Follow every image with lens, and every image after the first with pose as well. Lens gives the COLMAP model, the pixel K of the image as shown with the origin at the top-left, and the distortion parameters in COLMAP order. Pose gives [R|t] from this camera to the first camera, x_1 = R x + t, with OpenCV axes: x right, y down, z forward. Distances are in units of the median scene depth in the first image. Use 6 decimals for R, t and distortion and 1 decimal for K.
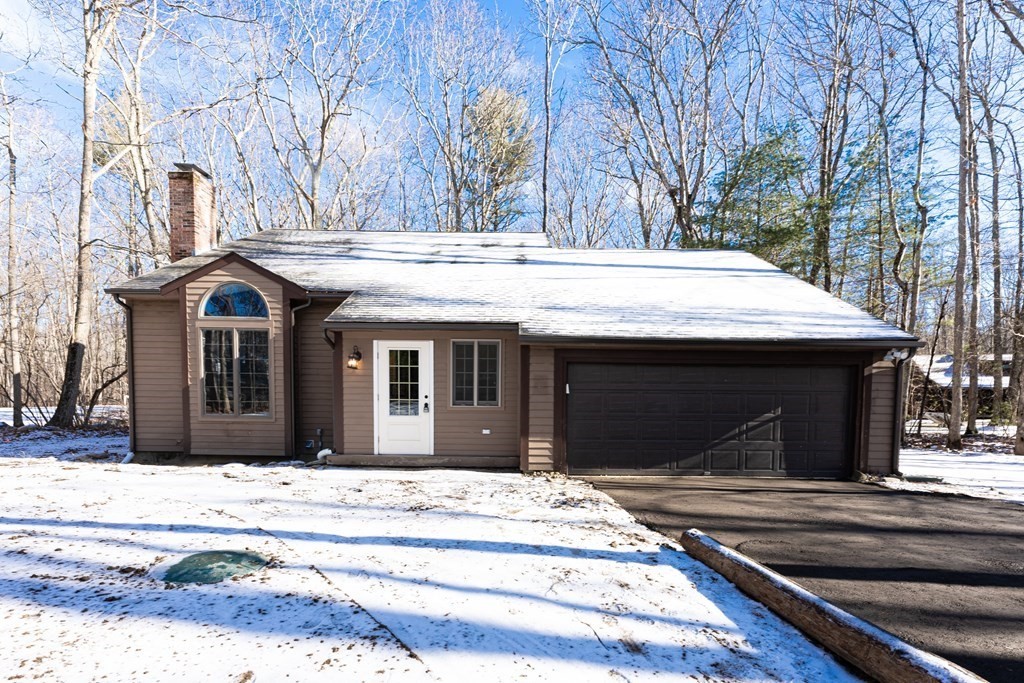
lens RADIAL K [[413.7, 0, 530.3], [0, 413.7, 377.6], [0, 0, 1]] dist [-0.004102, -0.000564]
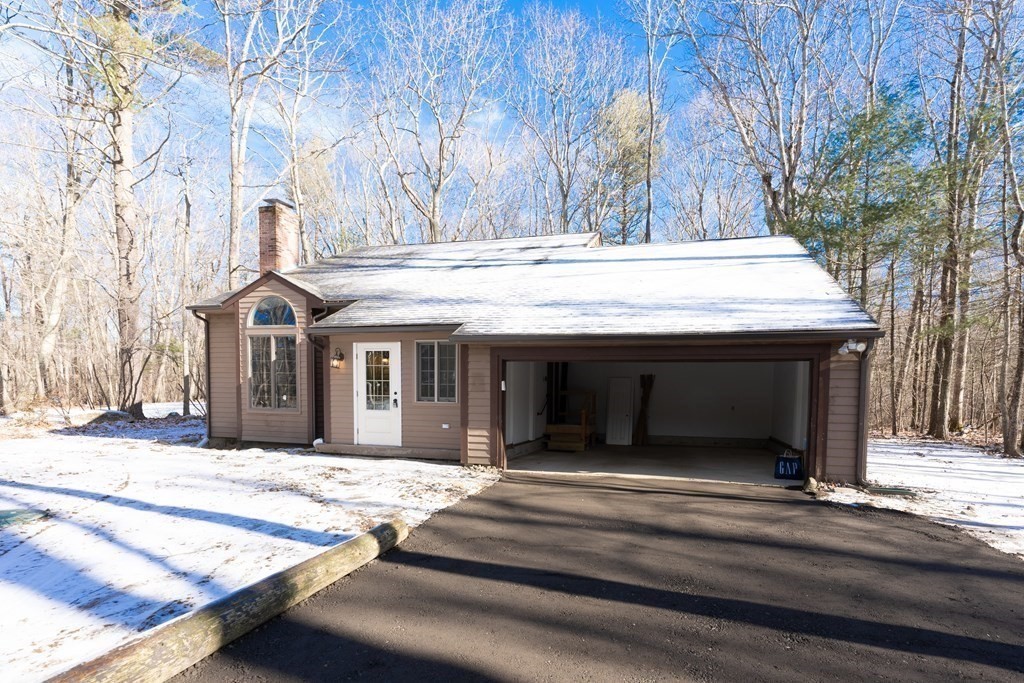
lens RADIAL K [[413.7, 0, 579.3], [0, 413.7, 368.8], [0, 0, 1]] dist [-0.004102, -0.000564]
pose [[0.977835, -0.008784, -0.209191, 0.448443], [0.005034, 0.999817, -0.018454, 0.004621], [0.209315, 0.016992, 0.977701, 0.028118]]
